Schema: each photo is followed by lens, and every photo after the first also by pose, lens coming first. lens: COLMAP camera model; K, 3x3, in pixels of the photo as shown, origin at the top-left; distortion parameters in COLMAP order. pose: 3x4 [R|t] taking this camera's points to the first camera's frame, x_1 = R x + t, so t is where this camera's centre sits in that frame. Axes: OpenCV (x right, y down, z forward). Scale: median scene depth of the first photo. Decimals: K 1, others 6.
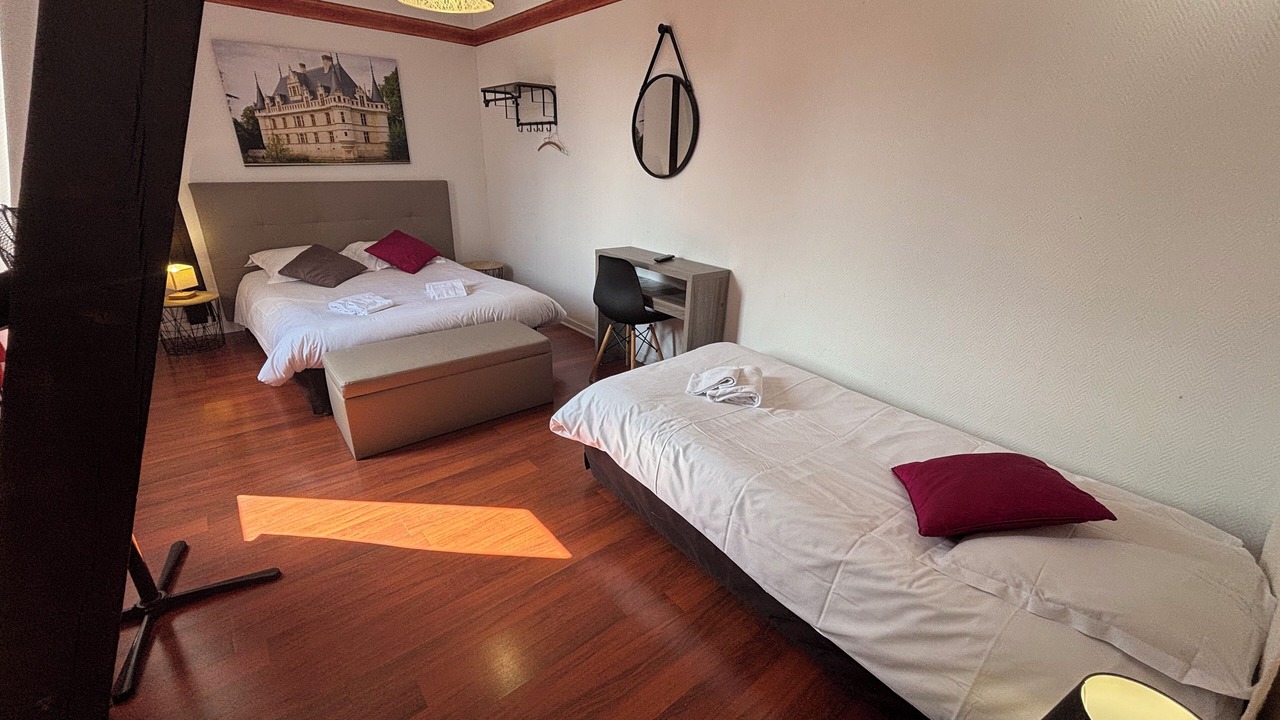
lens RADIAL K [[519.7, 0, 638.3], [0, 519.7, 356.6], [0, 0, 1]] dist [-0.000736, 0.000199]
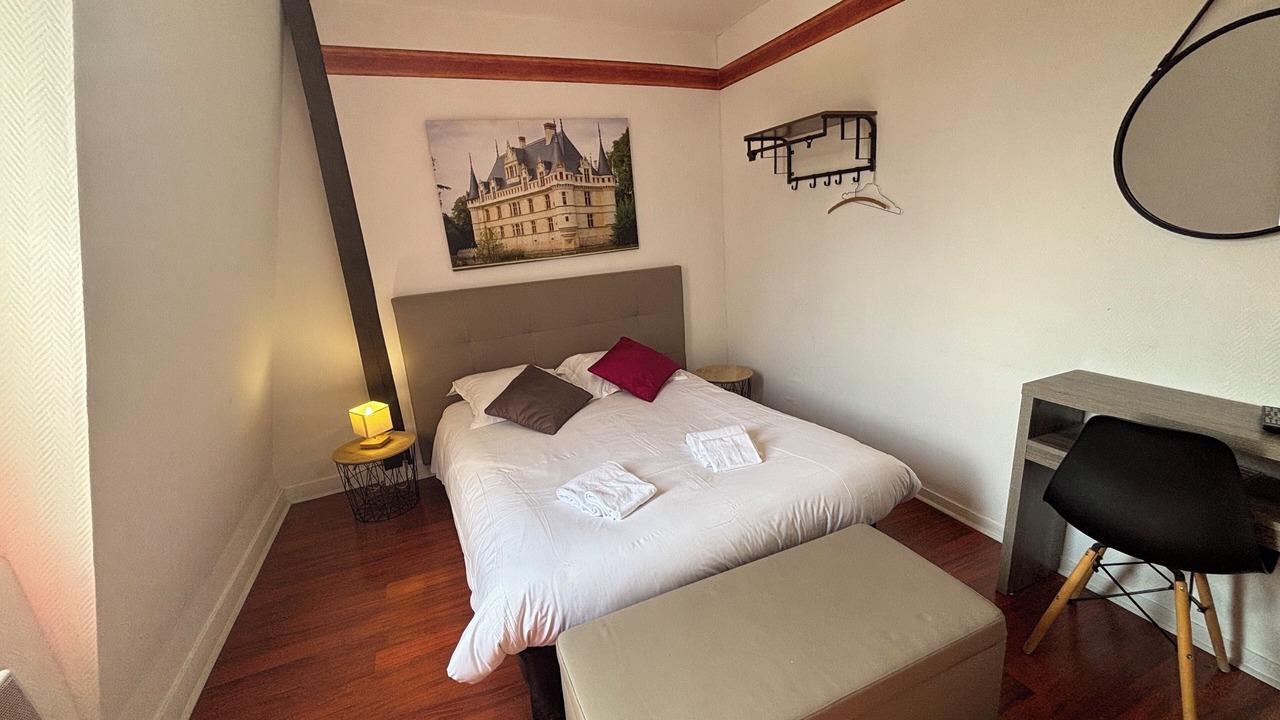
lens RADIAL K [[515.1, 0, 640.0], [0, 515.1, 360.0], [0, 0, 1]] dist [0.016498, -0.000074]
pose [[0.955022, -0.020526, -0.295823, -0.246472], [-0.010586, 0.994606, -0.103186, -0.147331], [0.296345, 0.101677, 0.949653, 0.338016]]
